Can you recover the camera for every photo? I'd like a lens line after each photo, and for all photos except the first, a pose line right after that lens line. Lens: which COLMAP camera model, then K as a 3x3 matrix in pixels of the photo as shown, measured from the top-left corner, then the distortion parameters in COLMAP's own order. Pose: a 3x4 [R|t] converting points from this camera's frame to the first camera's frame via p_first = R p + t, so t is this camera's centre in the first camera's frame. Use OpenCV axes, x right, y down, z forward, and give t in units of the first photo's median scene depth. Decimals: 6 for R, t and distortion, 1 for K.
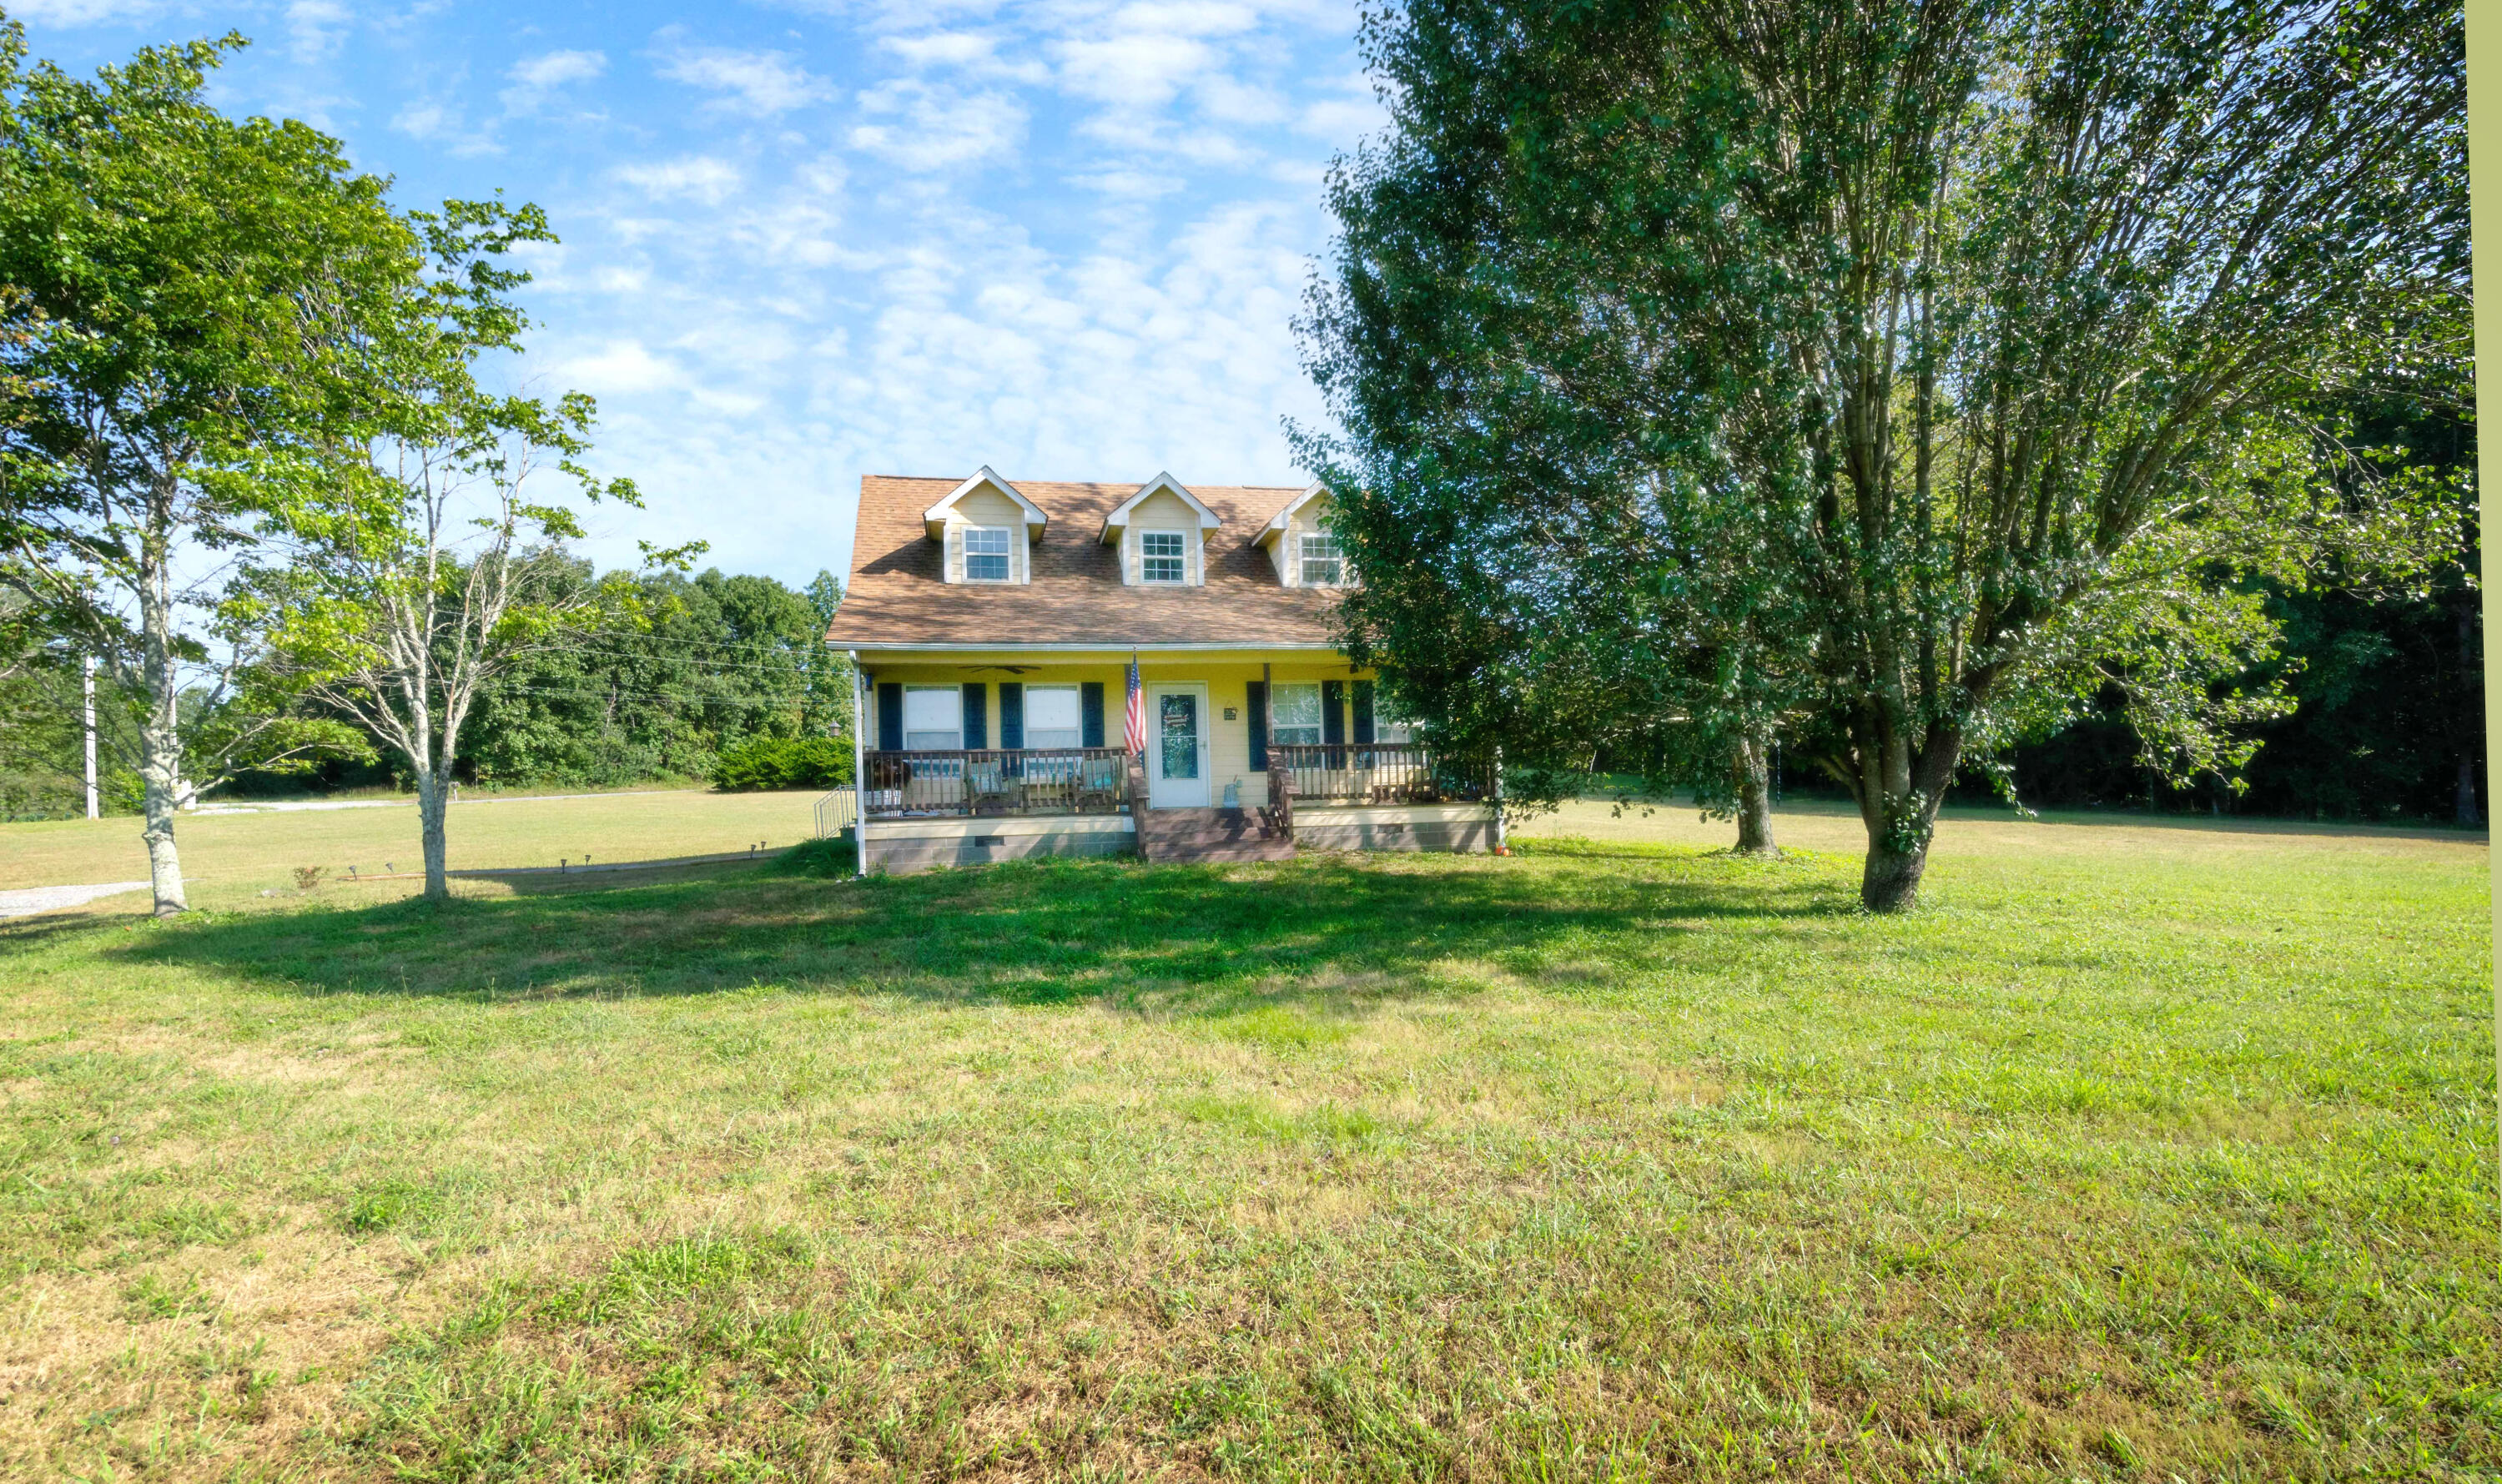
lens RADIAL K [[1163.9, 0, 1254.5], [0, 1163.9, 820.0], [0, 0, 1]] dist [-0.000335, 0.000038]
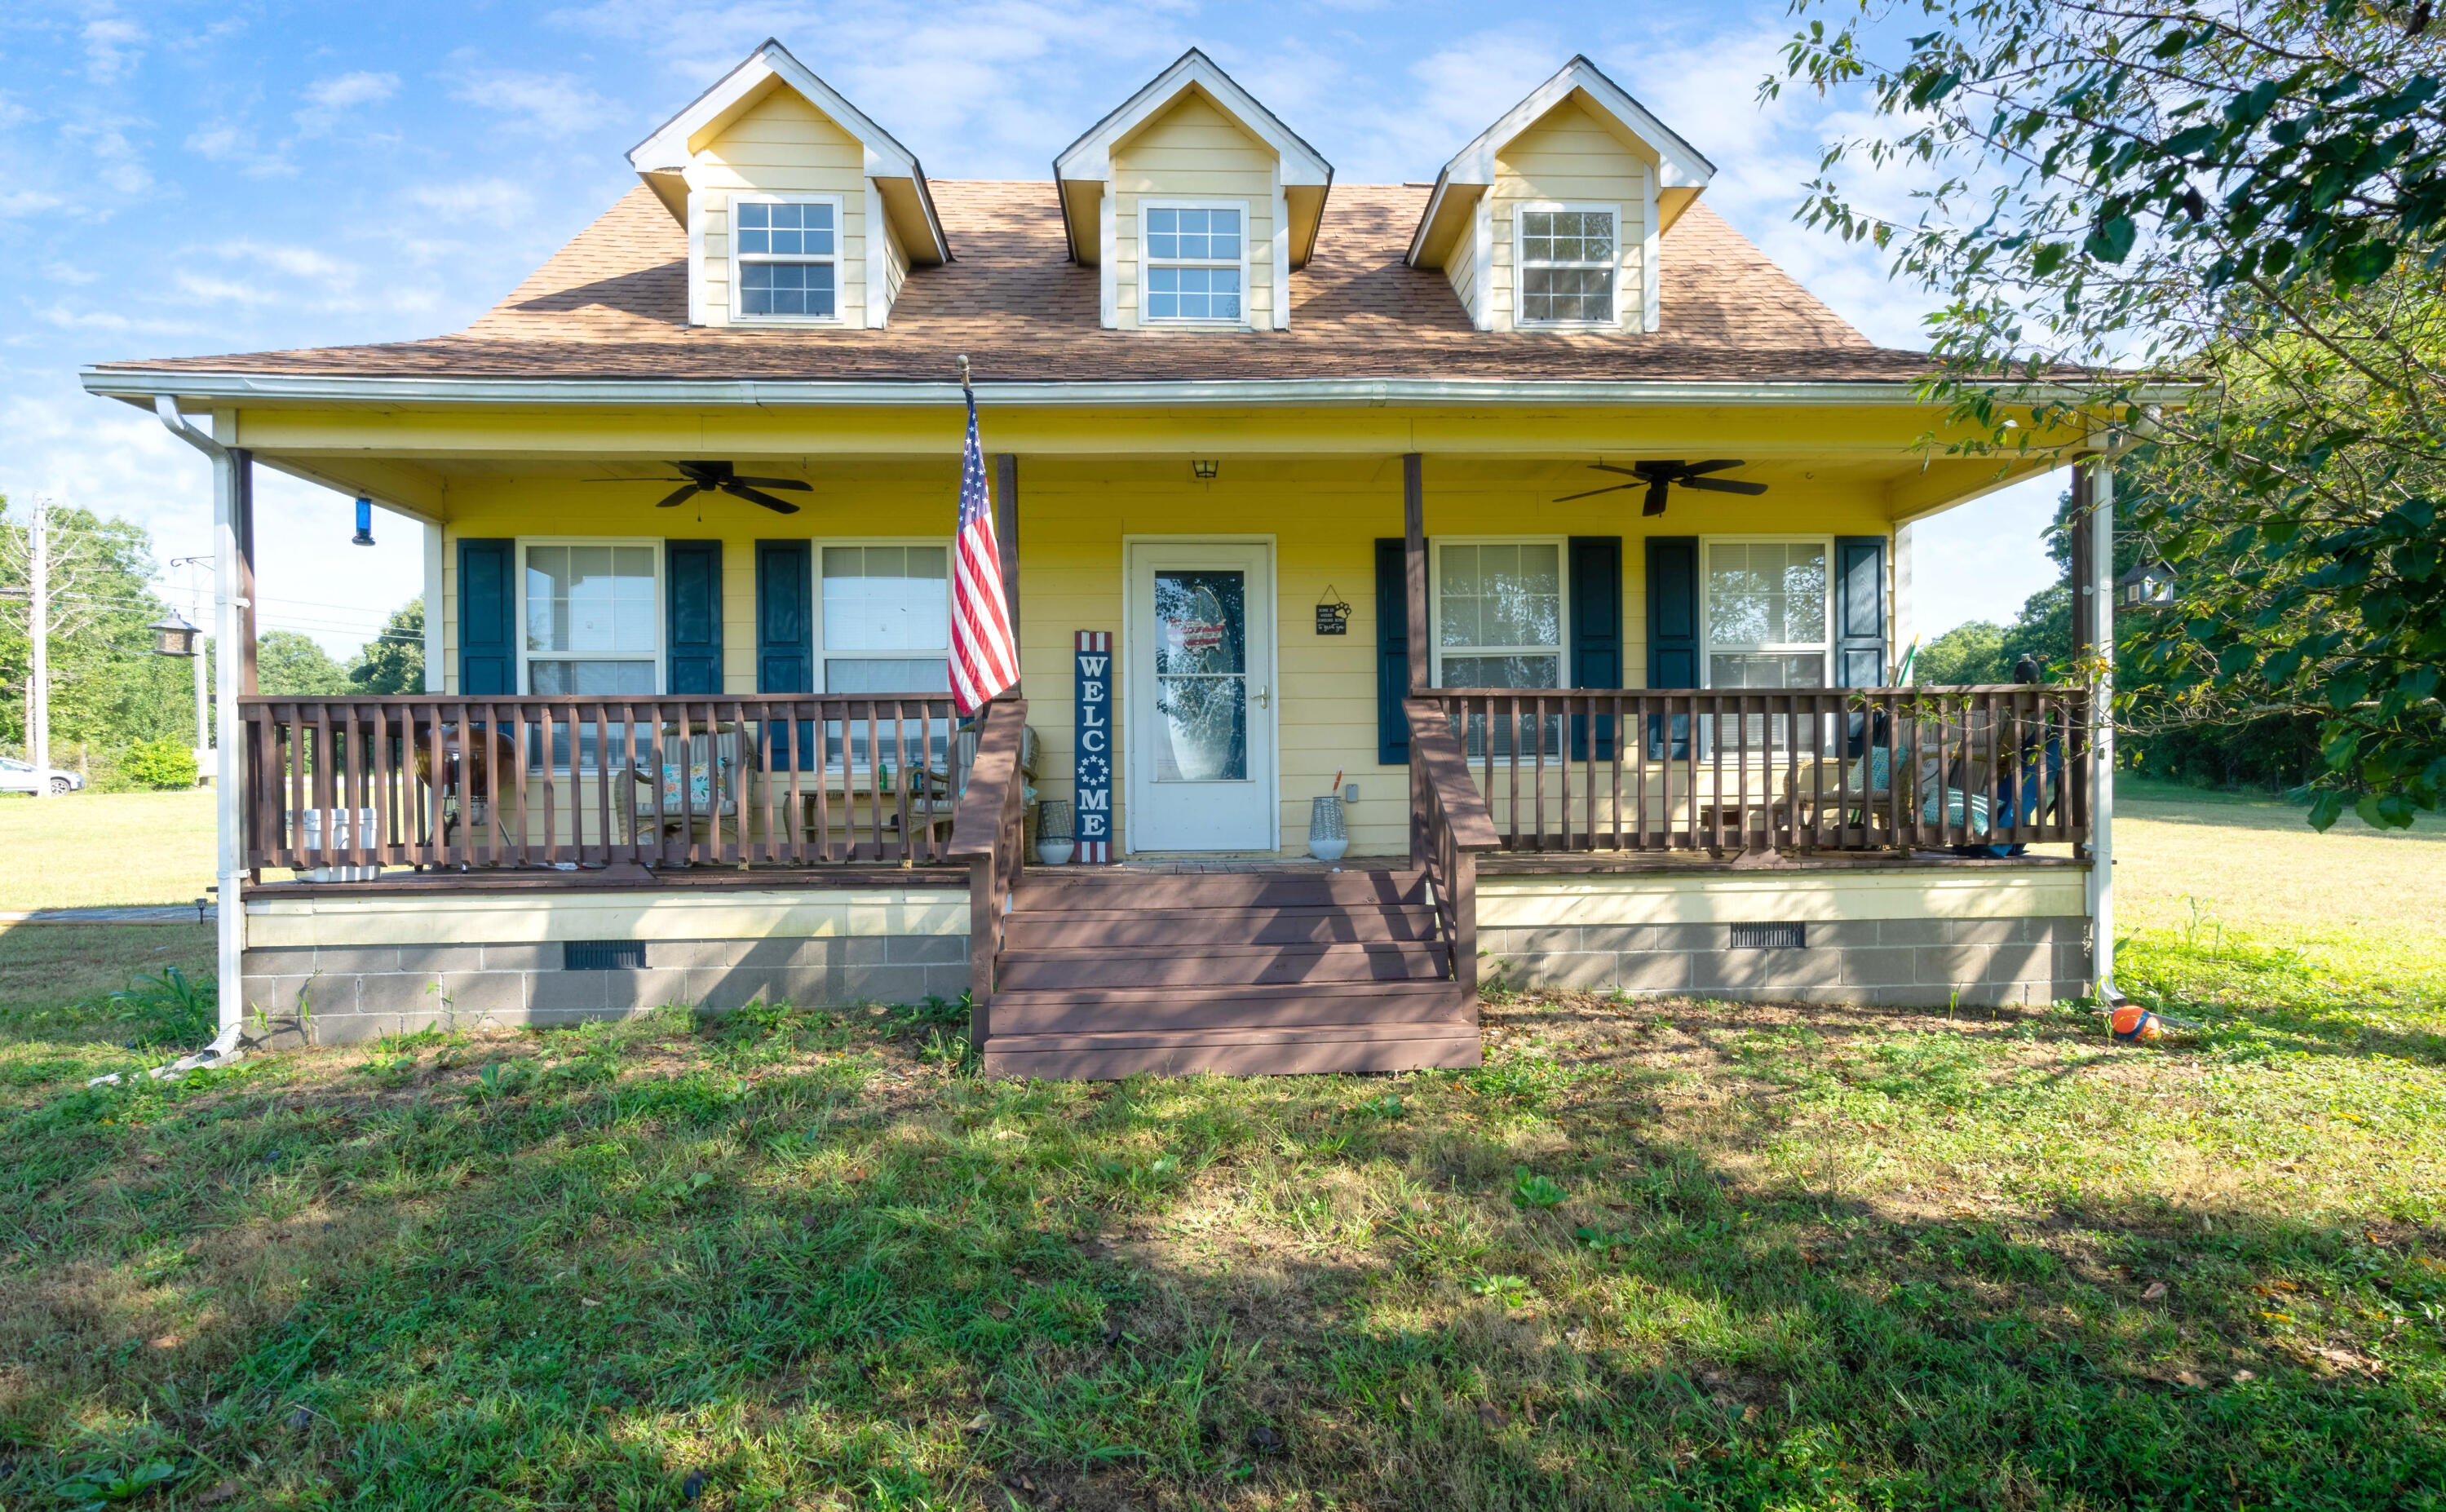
lens RADIAL K [[1217.2, 0, 1253.0], [0, 1217.2, 826.4], [0, 0, 1]] dist [0.004224, 0.000521]
pose [[0.986014, 0.021352, -0.165291, 0.023599], [-0.017759, 0.999573, 0.023184, -0.029109], [0.165715, -0.019924, 0.985972, 0.582498]]
